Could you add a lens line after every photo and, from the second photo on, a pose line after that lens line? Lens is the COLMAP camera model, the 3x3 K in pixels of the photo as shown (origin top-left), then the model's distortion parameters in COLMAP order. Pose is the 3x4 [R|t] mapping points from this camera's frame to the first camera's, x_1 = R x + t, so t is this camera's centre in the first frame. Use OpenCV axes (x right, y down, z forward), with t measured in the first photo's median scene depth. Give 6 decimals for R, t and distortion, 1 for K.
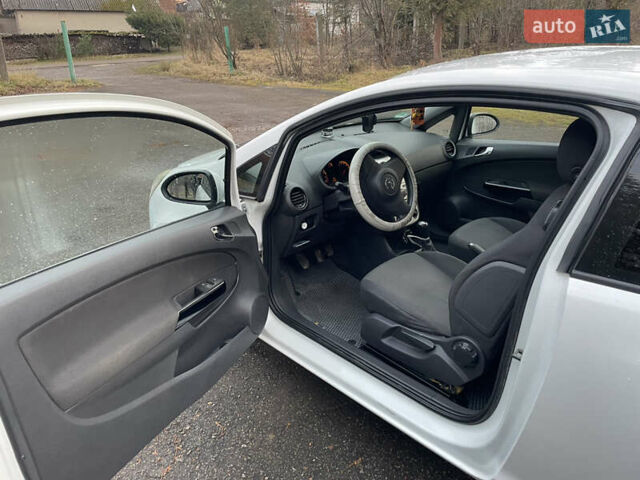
lens RADIAL K [[490.7, 0, 320.0], [0, 490.7, 240.0], [0, 0, 1]] dist [0.105609, -0.149013]
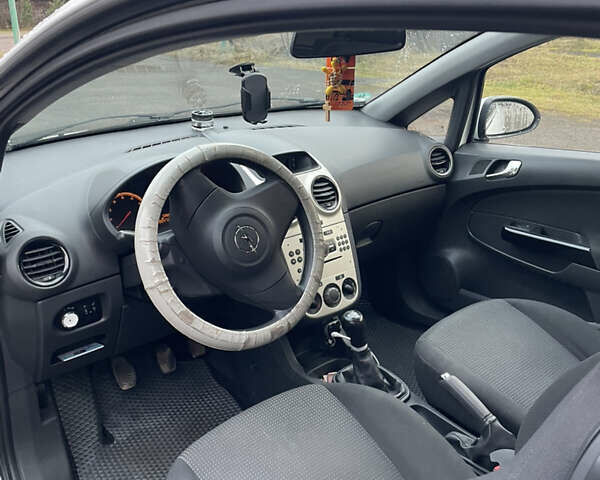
lens RADIAL K [[600.4, 0, 313.8], [0, 600.4, 232.4], [0, 0, 1]] dist [0.090925, -0.126450]
pose [[0.996863, 0.042941, -0.066479, 0.176545], [-0.045872, 0.998012, -0.043211, -0.075186], [0.064492, 0.046125, 0.996852, 0.356534]]
